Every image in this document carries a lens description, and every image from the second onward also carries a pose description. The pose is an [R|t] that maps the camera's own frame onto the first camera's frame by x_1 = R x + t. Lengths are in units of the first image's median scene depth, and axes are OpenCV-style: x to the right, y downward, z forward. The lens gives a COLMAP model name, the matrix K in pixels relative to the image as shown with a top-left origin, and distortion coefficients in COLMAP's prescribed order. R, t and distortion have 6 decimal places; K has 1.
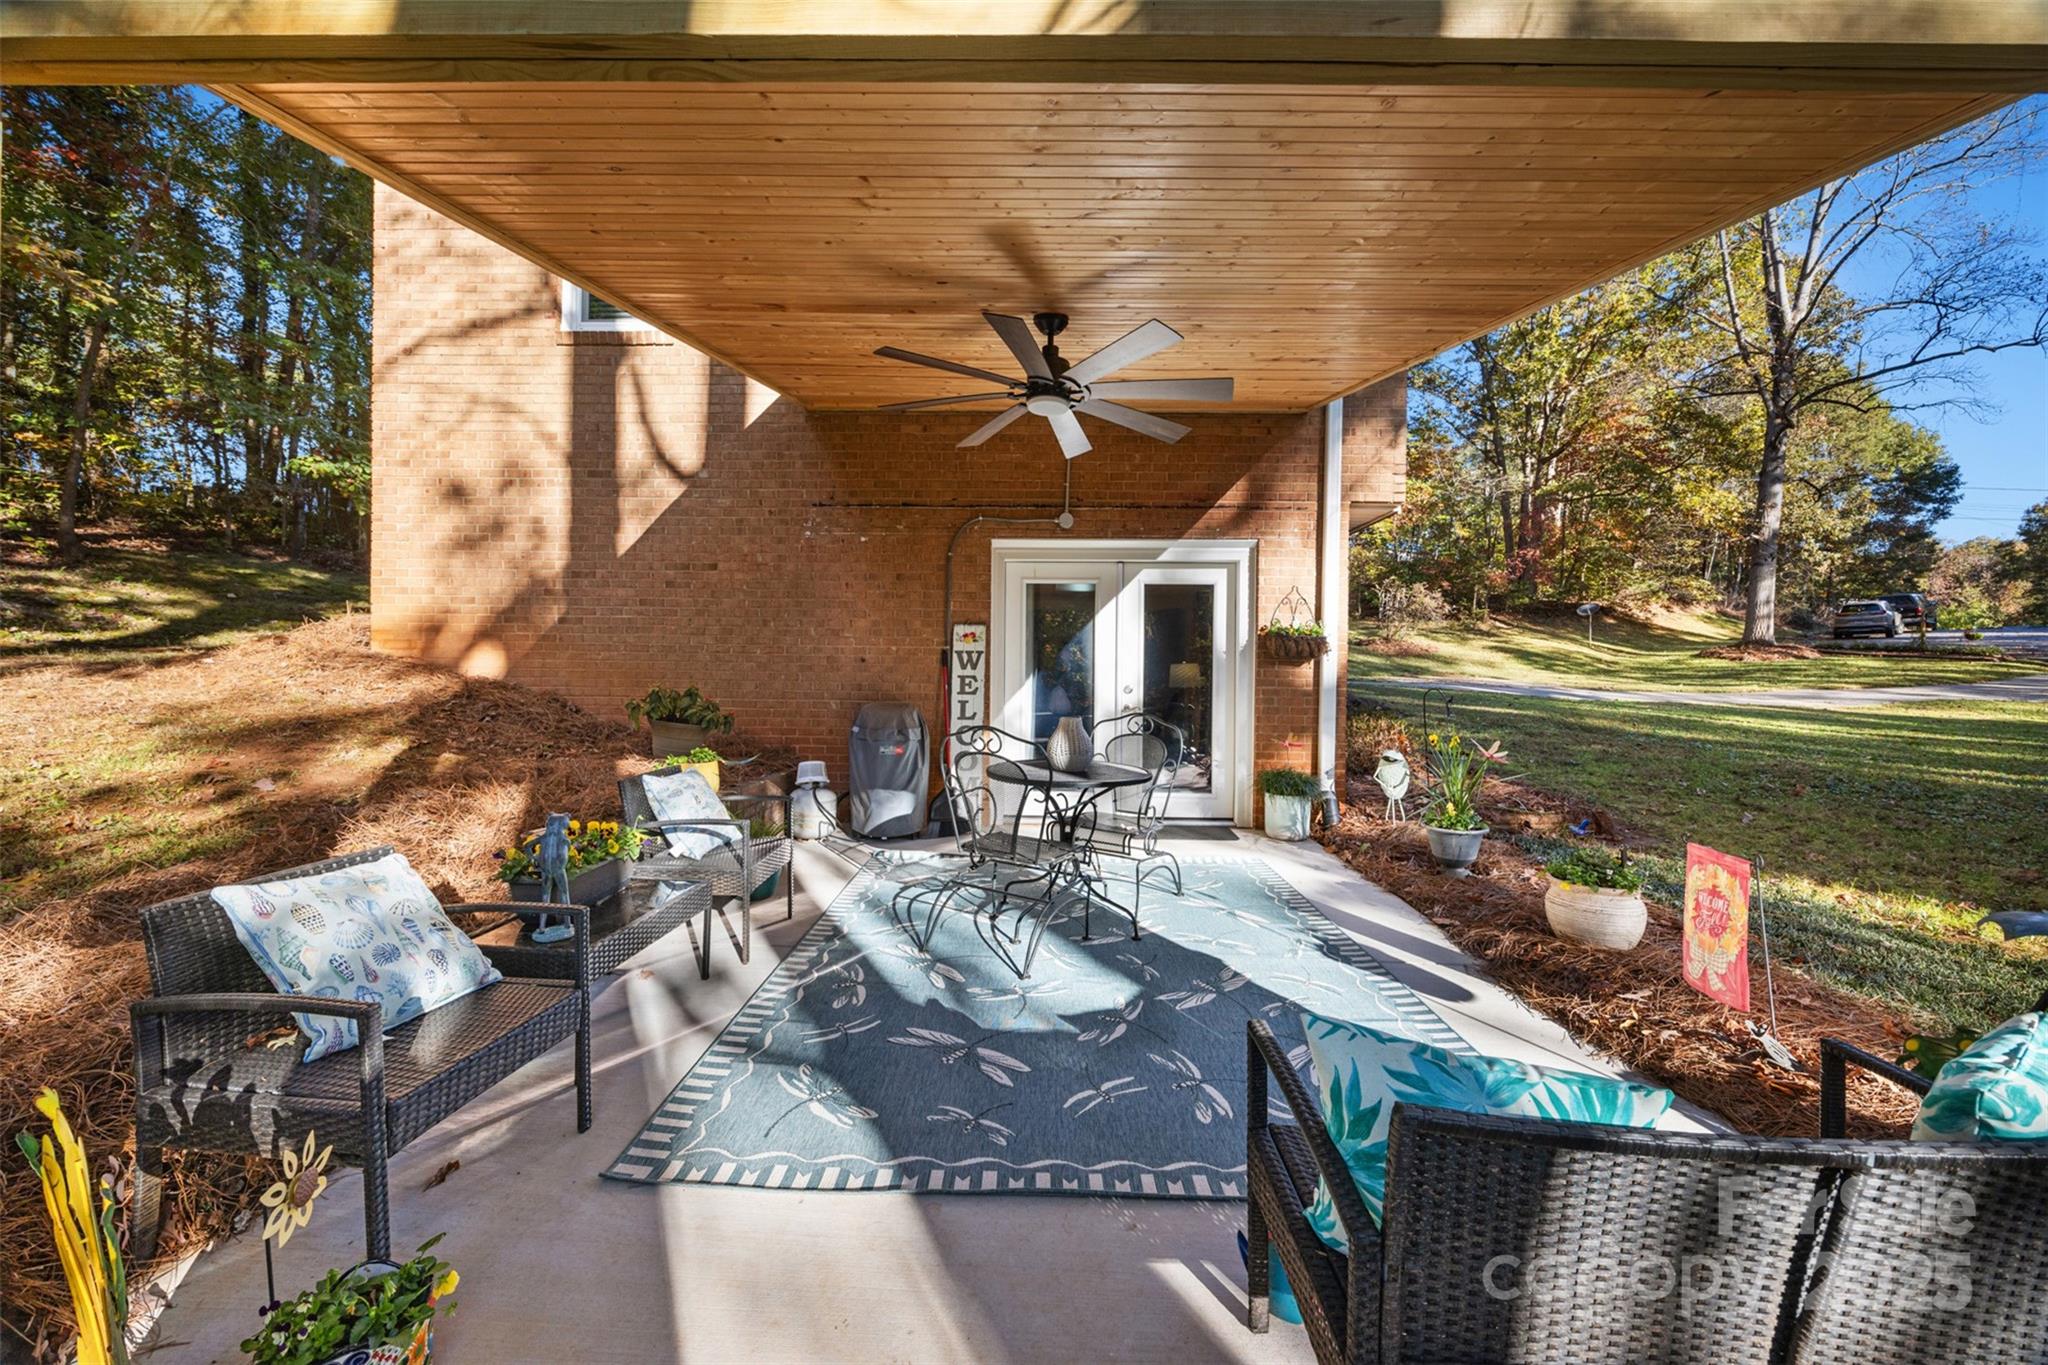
lens RADIAL K [[783.2, 0, 1023.9], [0, 783.2, 674.0], [0, 0, 1]] dist [-0.002609, -0.000256]
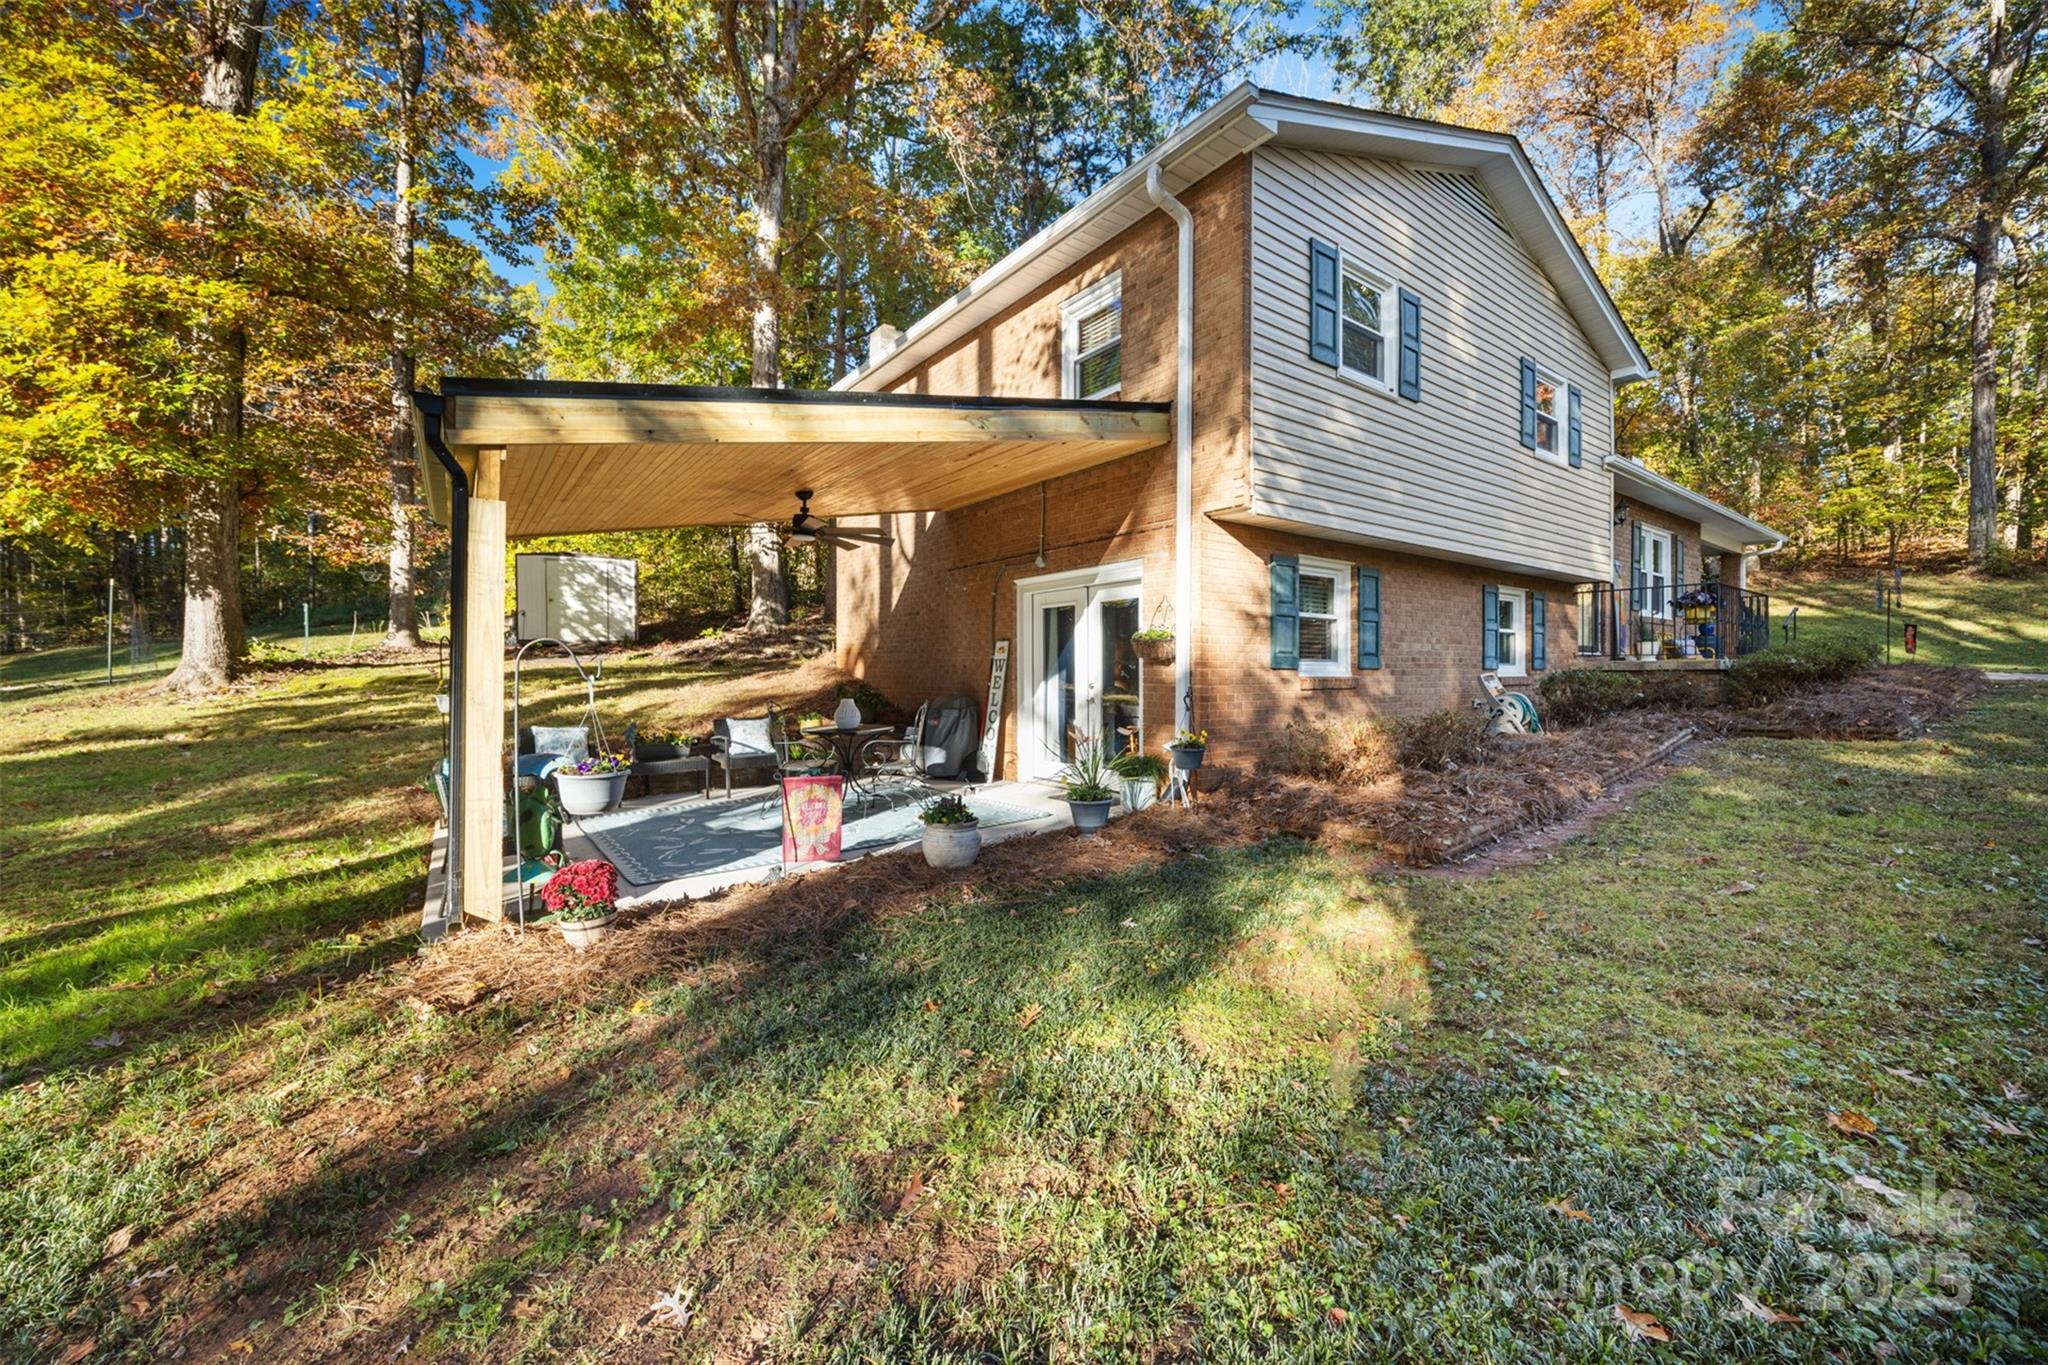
lens RADIAL K [[783.2, 0, 1015.6], [0, 783.2, 670.9], [0, 0, 1]] dist [-0.002609, -0.000256]
pose [[0.618207, -0.009875, -0.785953, 1.052934], [0.007797, 0.999949, -0.006431, 0.002502], [0.785977, -0.002152, 0.618253, 0.115246]]
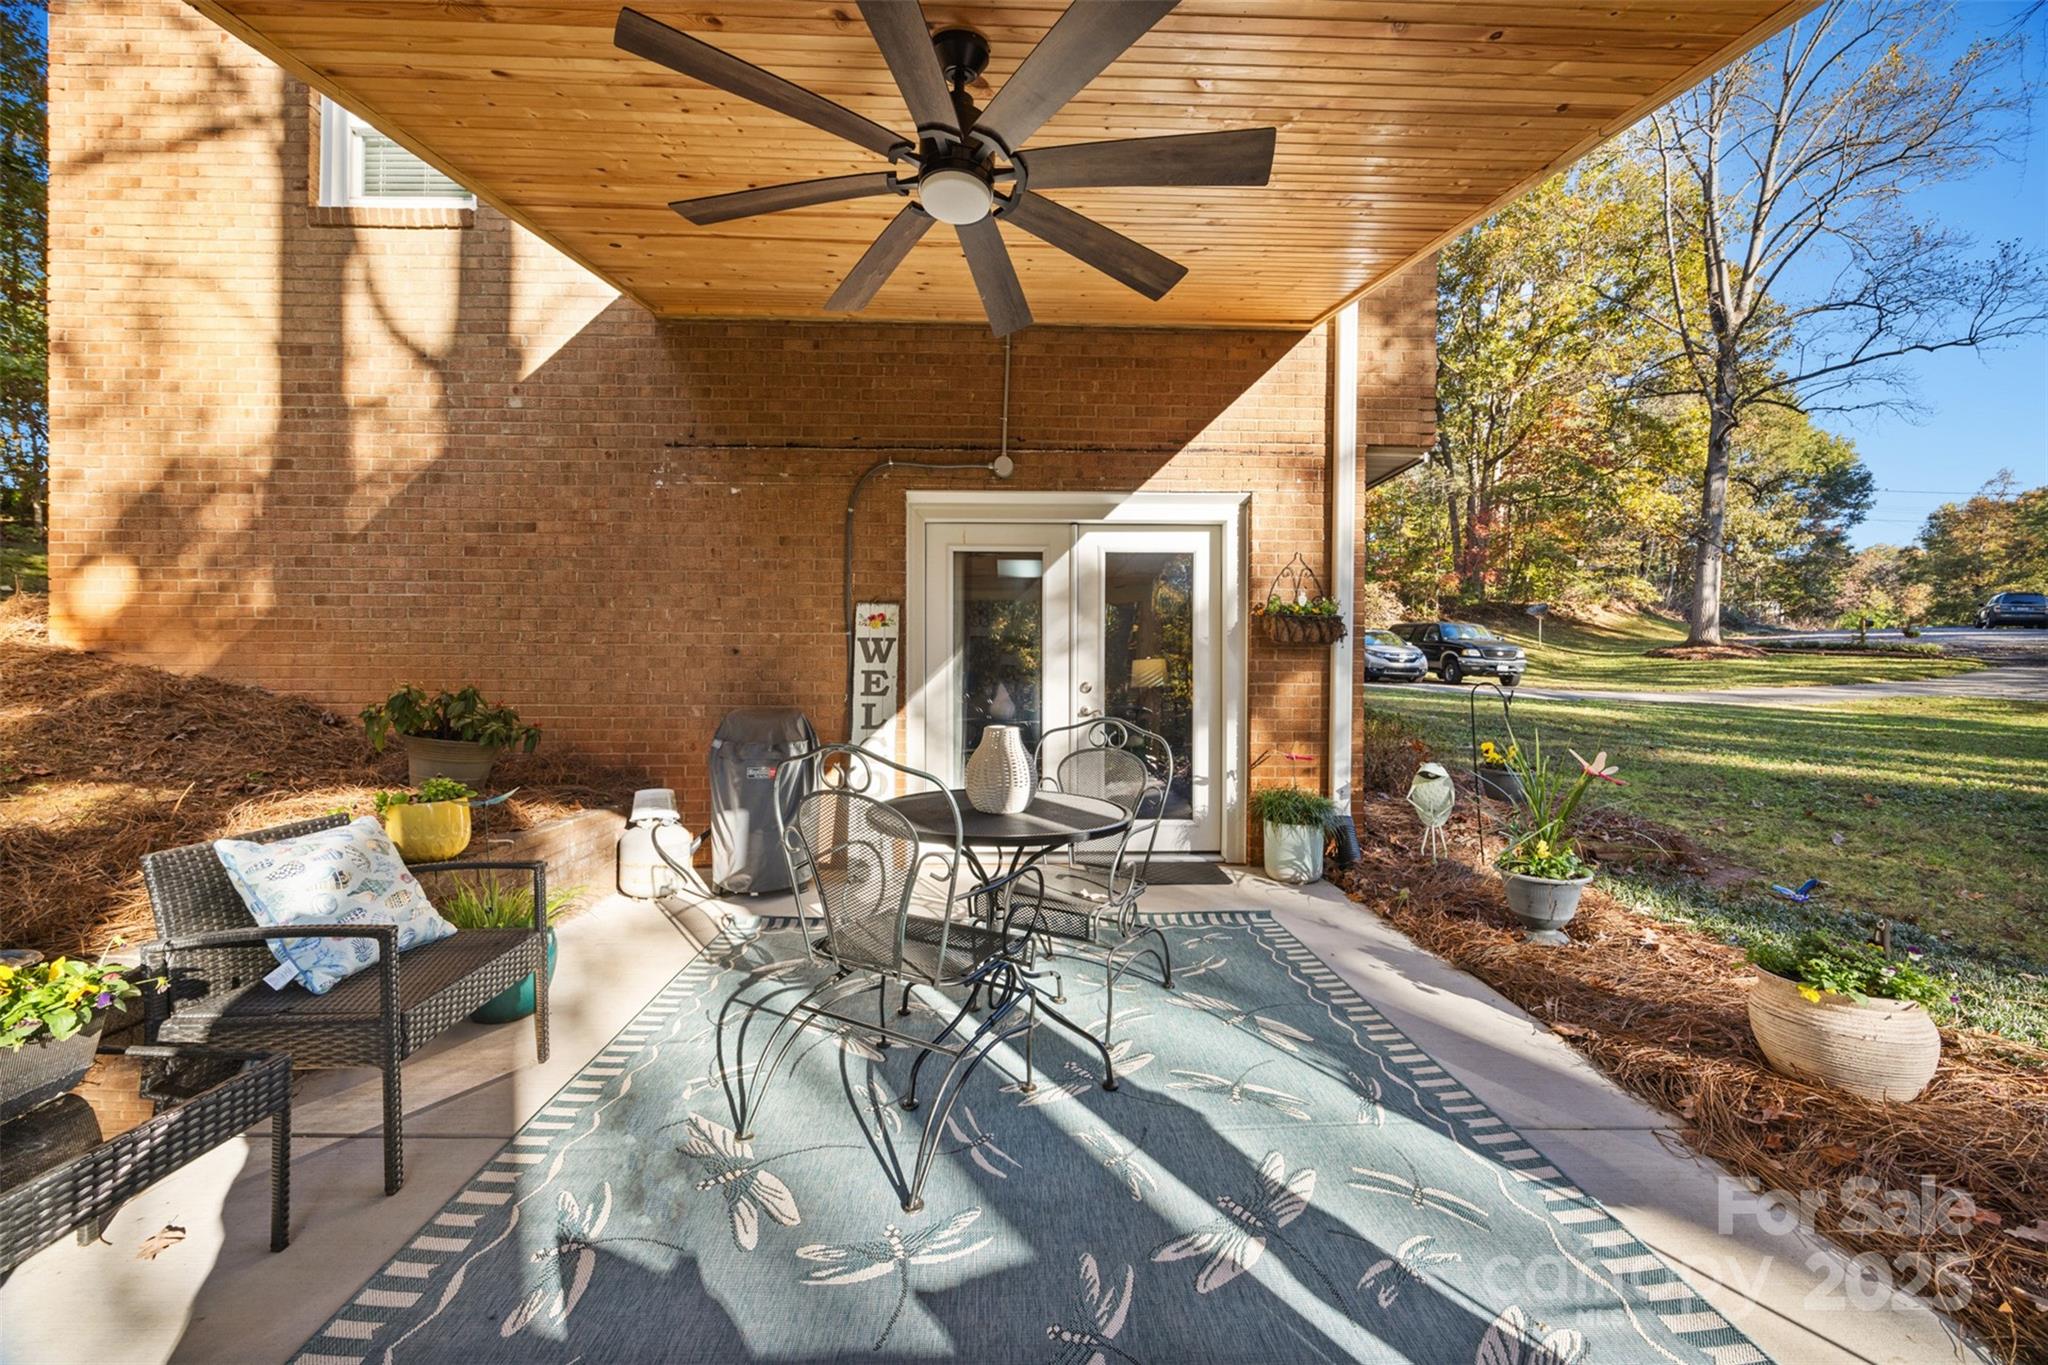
lens RADIAL K [[783.2, 0, 1021.7], [0, 783.2, 683.1], [0, 0, 1]] dist [-0.002609, -0.000256]
pose [[0.998159, -0.007418, 0.060202, 0.023419], [0.007185, 0.999966, 0.004093, 0.011498], [-0.060230, -0.003653, 0.998178, 0.227179]]
